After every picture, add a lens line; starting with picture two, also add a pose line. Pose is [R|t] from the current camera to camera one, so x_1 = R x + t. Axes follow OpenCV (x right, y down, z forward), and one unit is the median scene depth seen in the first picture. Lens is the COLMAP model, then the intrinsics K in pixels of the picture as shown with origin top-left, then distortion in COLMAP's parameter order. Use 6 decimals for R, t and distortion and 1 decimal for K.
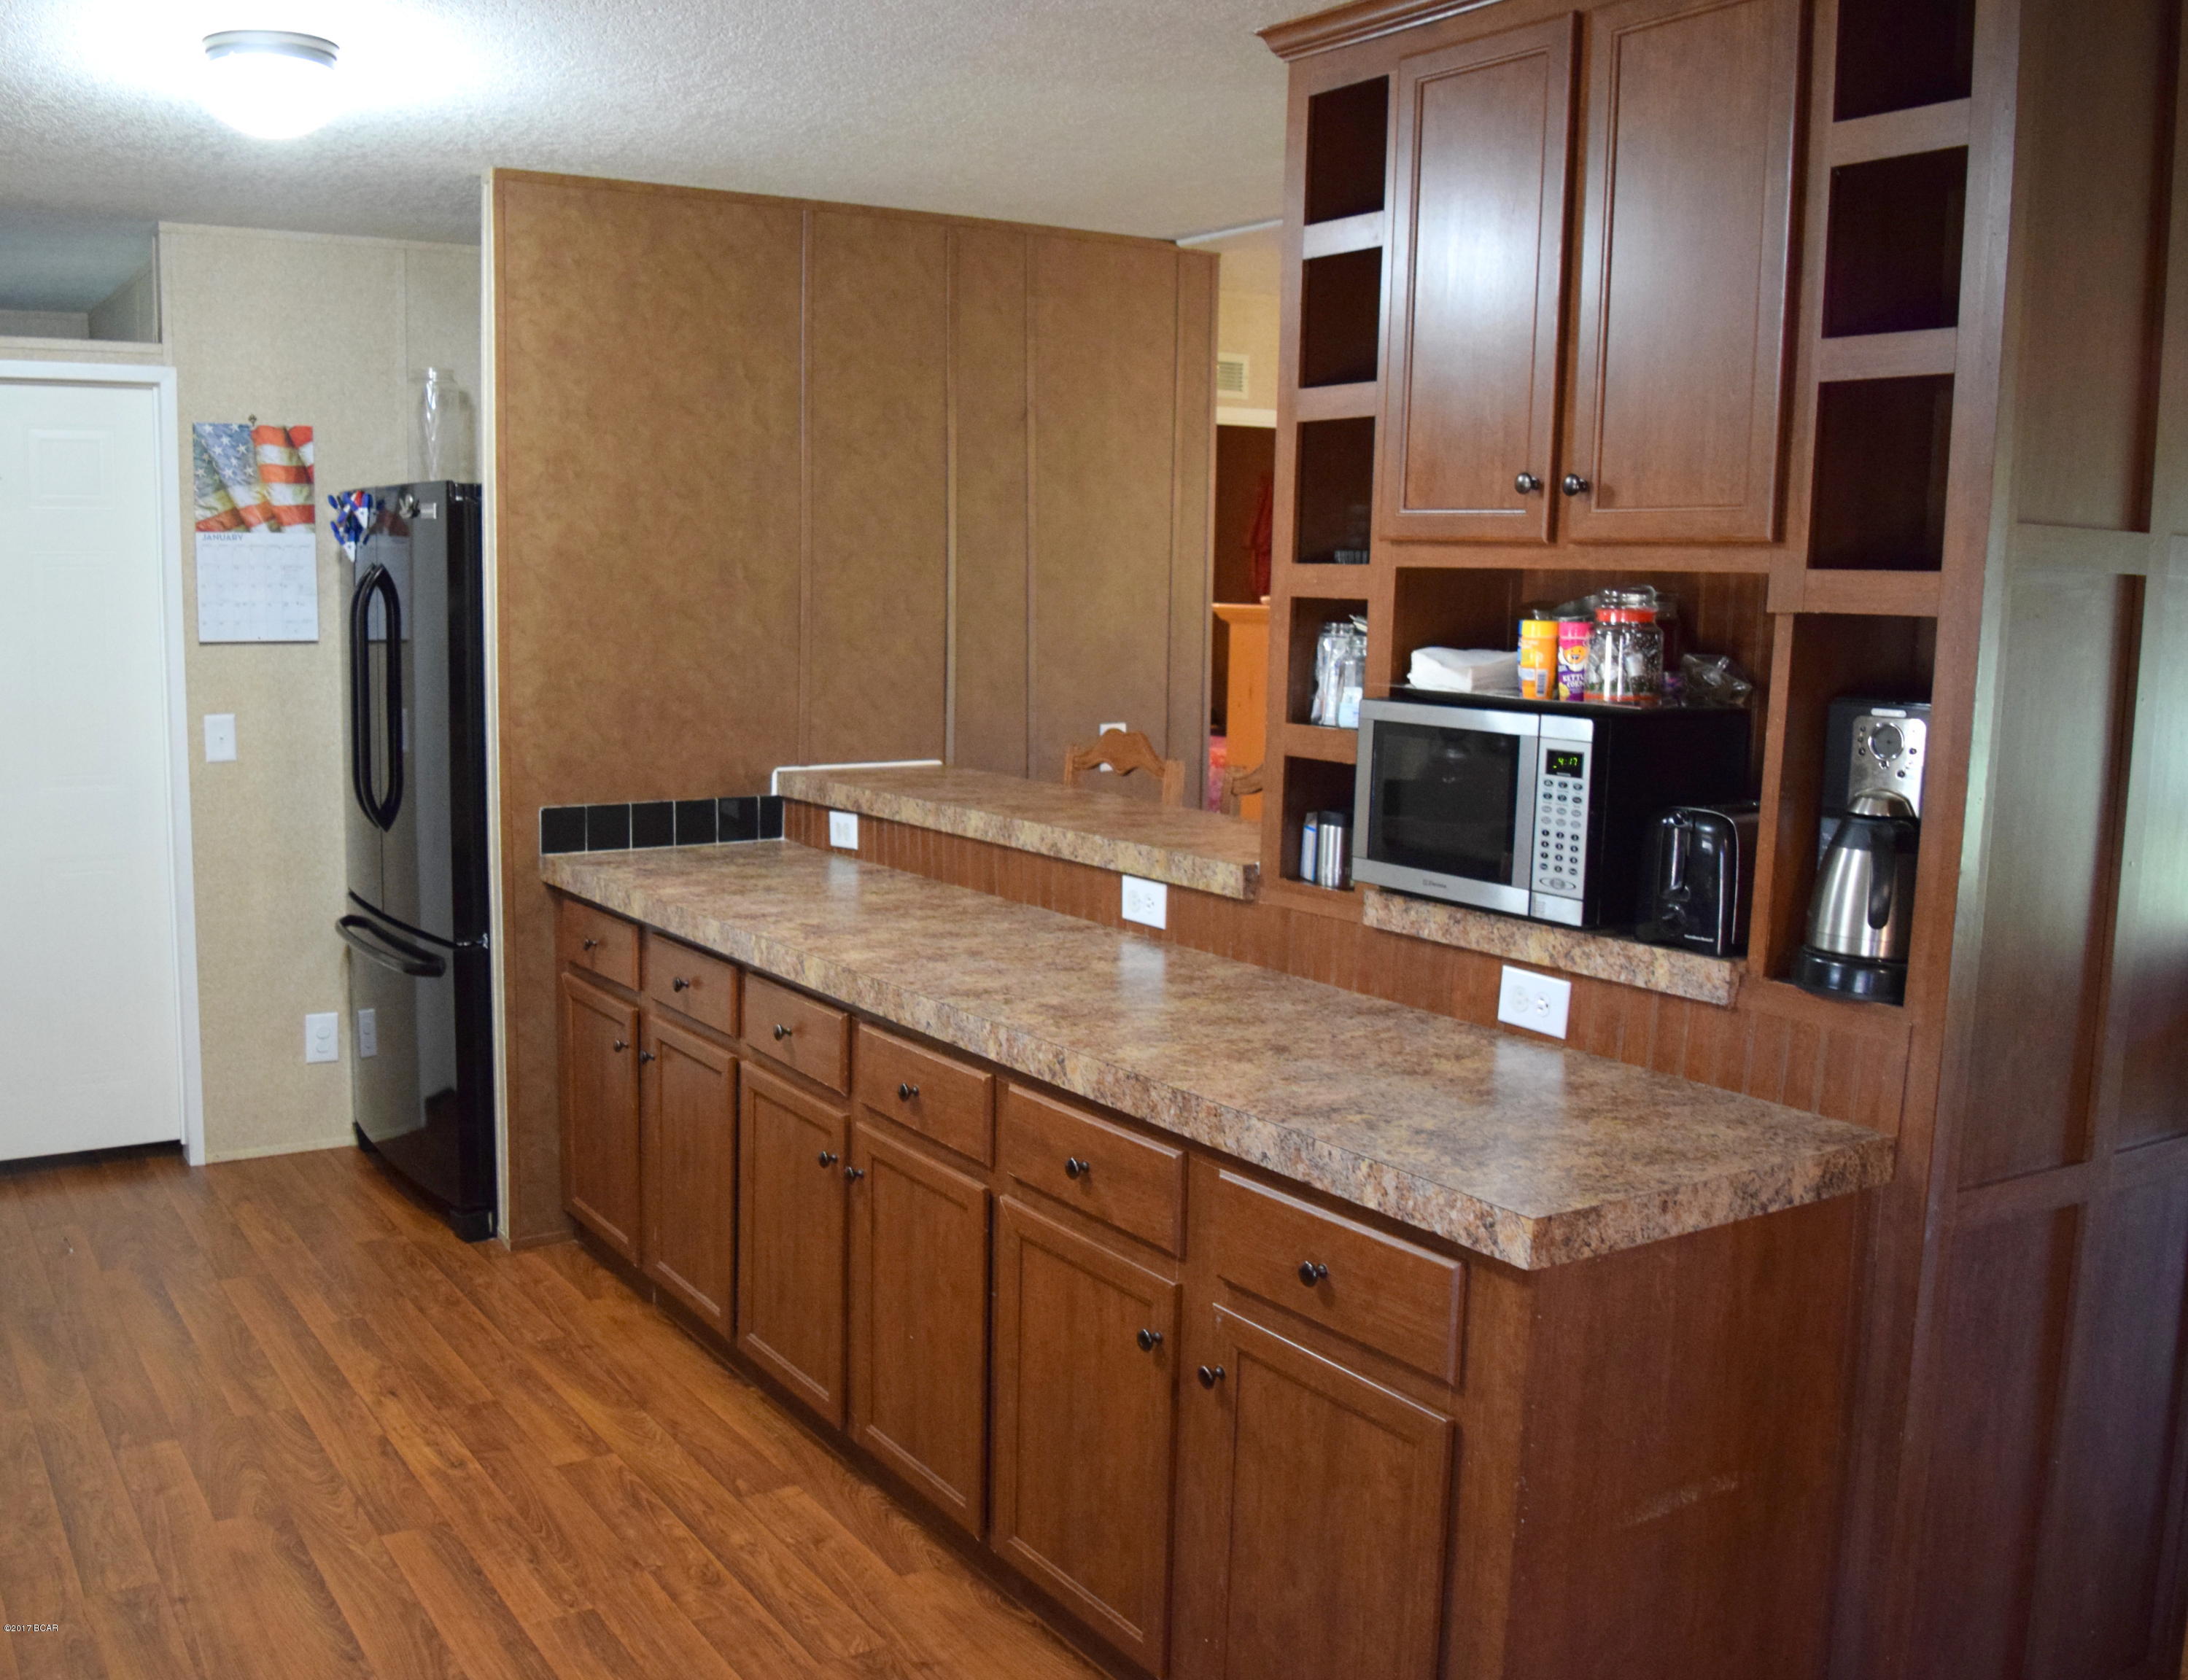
lens RADIAL K [[1861.8, 0, 1094.0], [0, 1861.8, 840.0], [0, 0, 1]] dist [-0.086737, 0.008852]
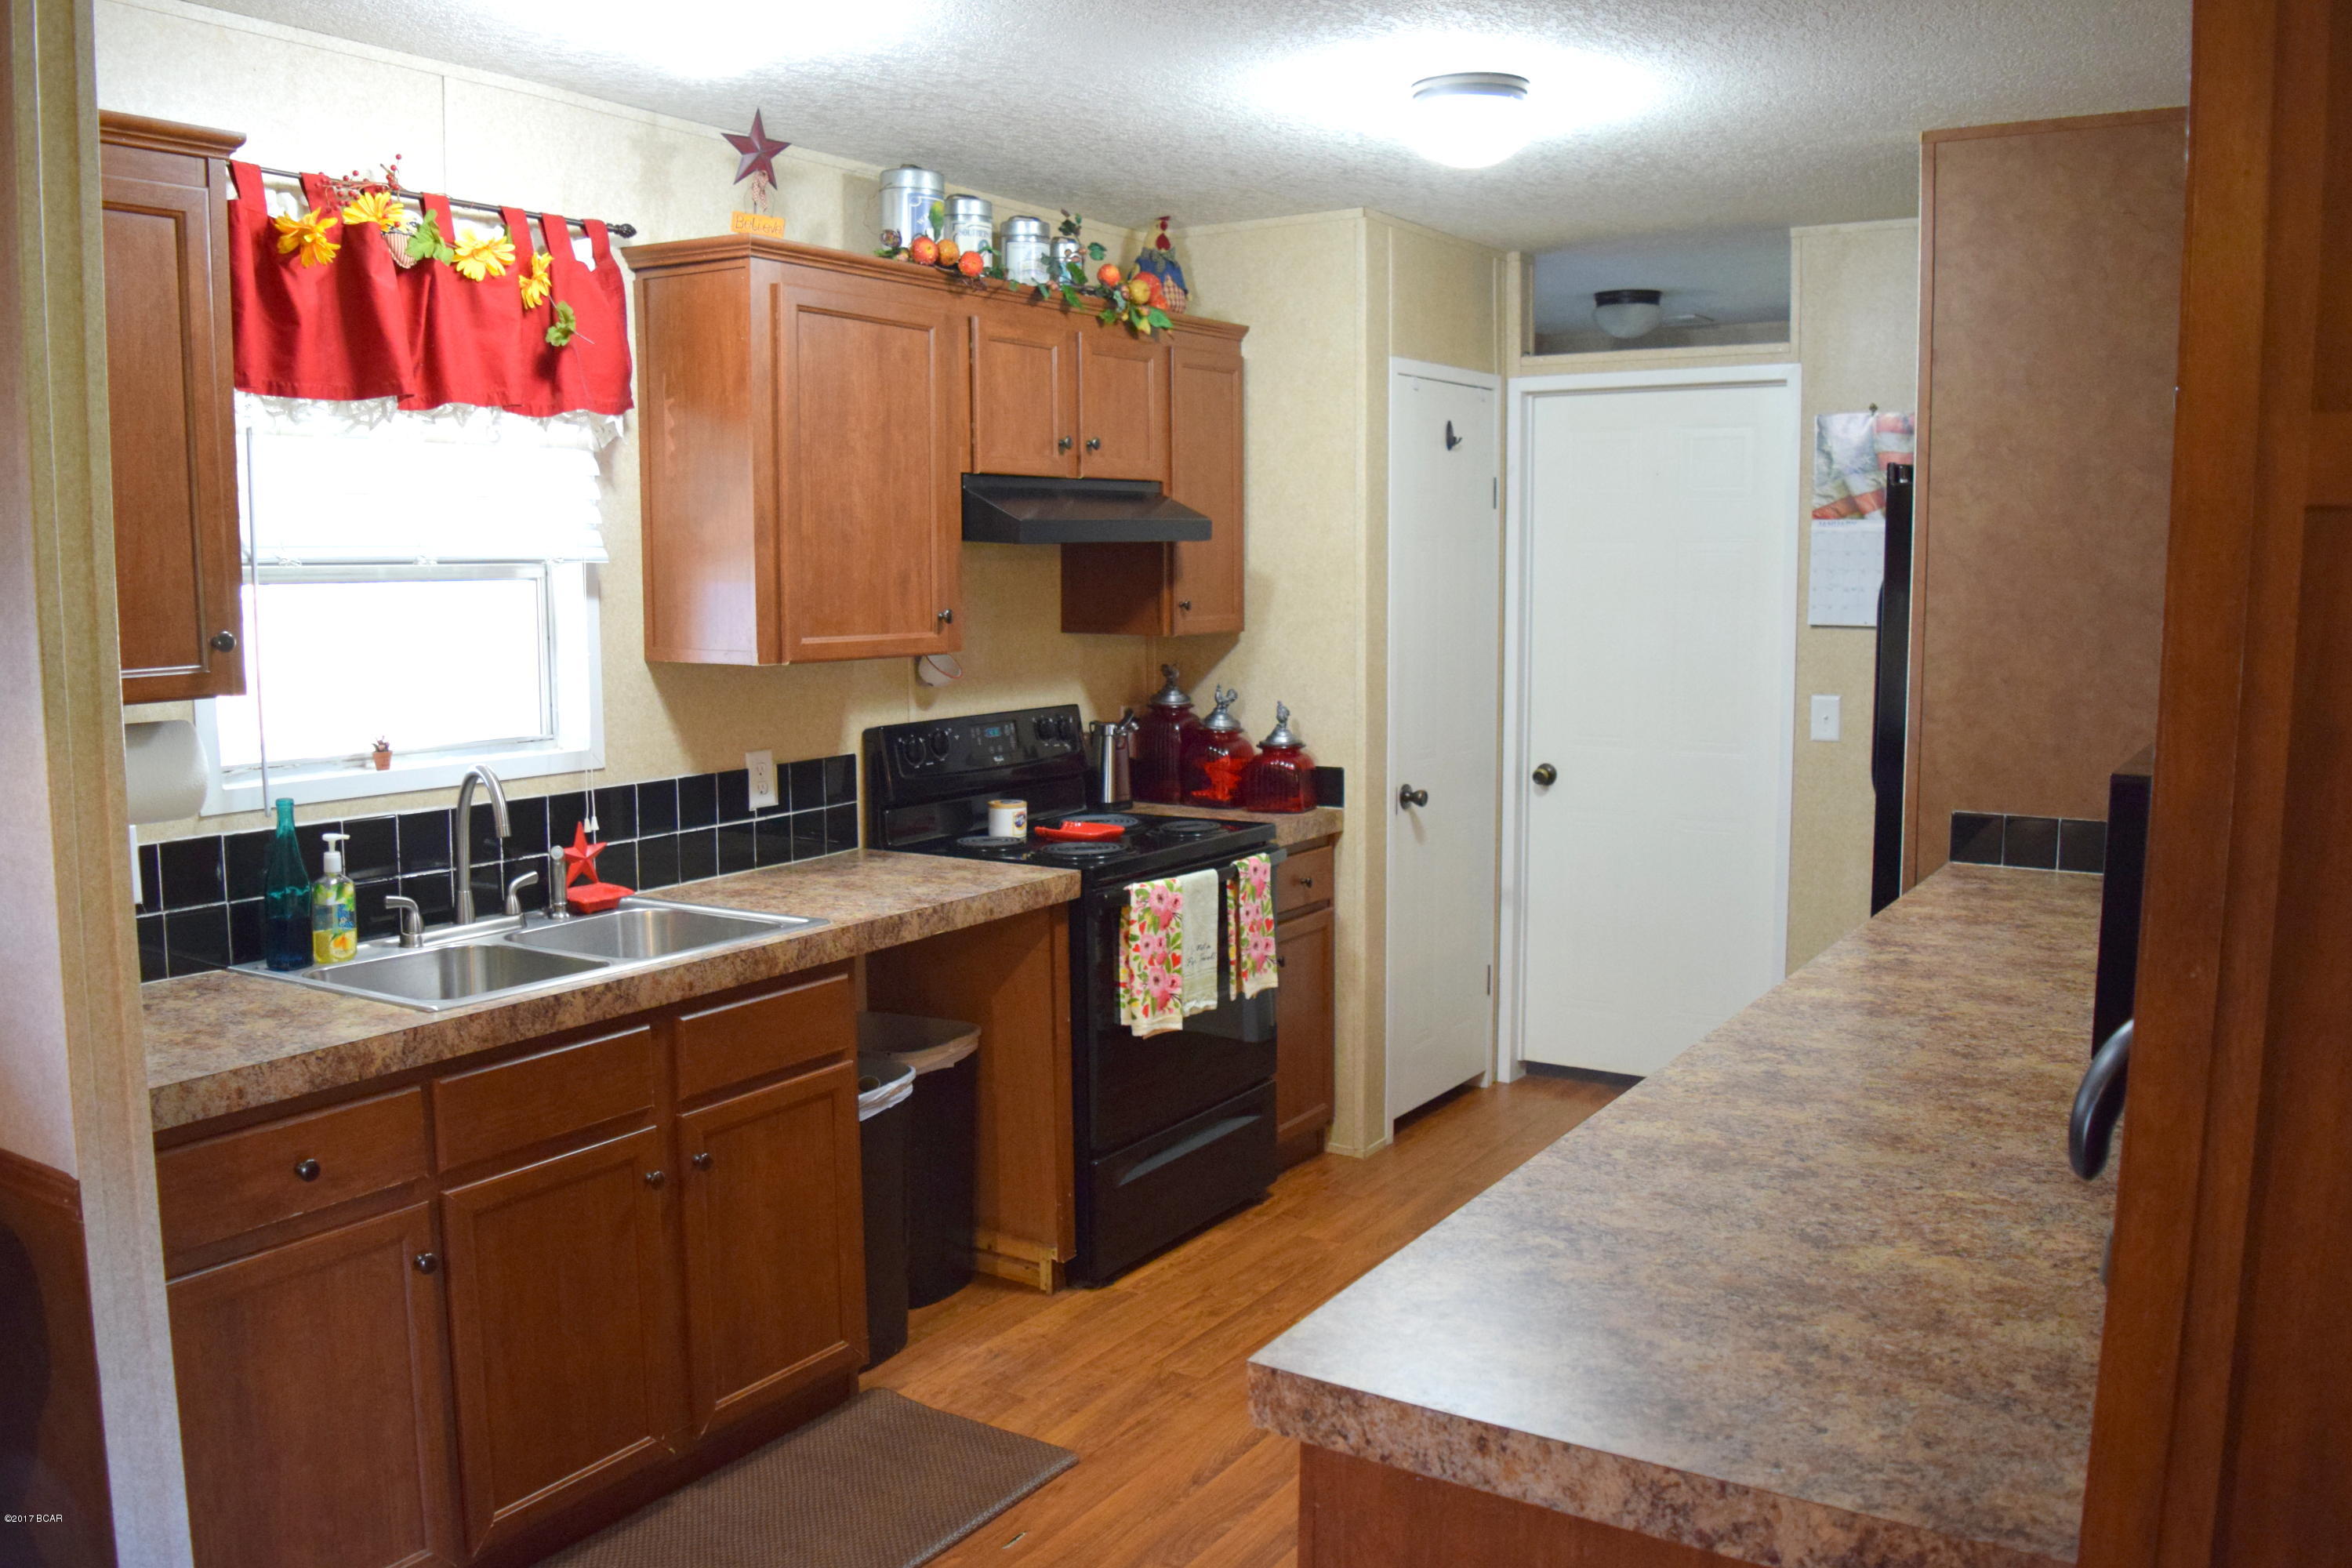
lens RADIAL K [[1885.6, 0, 1176.0], [0, 1885.6, 784.0], [0, 0, 1]] dist [-0.081299, 0.001355]
pose [[0.456796, 0.092306, -0.884770, 0.351760], [-0.115873, 0.992302, 0.043701, -0.027108], [0.881993, 0.082558, 0.463975, 0.226018]]
